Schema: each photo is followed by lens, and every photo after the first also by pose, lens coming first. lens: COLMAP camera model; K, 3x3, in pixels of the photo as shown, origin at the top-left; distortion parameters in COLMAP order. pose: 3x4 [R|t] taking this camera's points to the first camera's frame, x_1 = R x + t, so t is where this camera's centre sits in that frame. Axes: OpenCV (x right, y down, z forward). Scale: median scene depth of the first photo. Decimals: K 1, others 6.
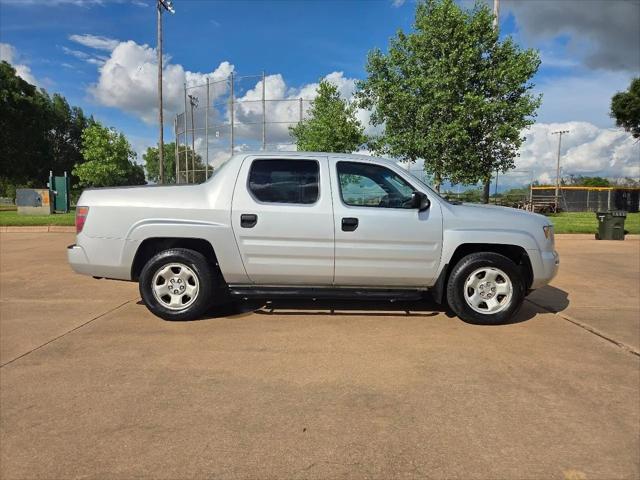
lens RADIAL K [[431.4, 0, 312.7], [0, 431.4, 236.8], [0, 0, 1]] dist [0.064075, -0.060133]
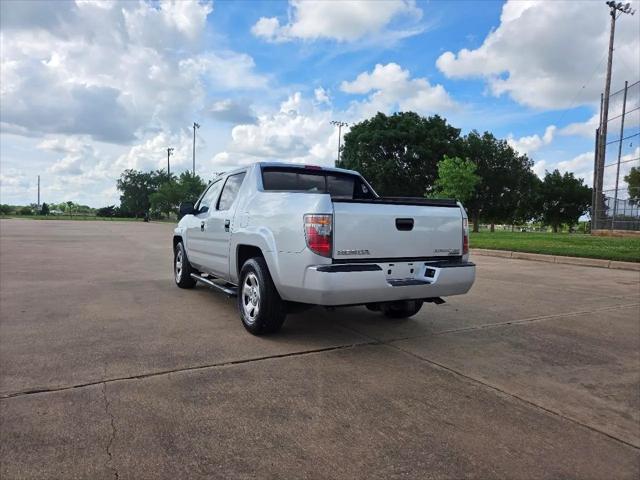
lens RADIAL K [[431.4, 0, 317.9], [0, 431.4, 236.8], [0, 0, 1]] dist [0.064075, -0.060133]
pose [[0.508197, 0.032764, -0.860617, 1.346819], [-0.087777, 0.996043, -0.013913, -0.006663], [0.856756, 0.082613, 0.509062, 0.595770]]
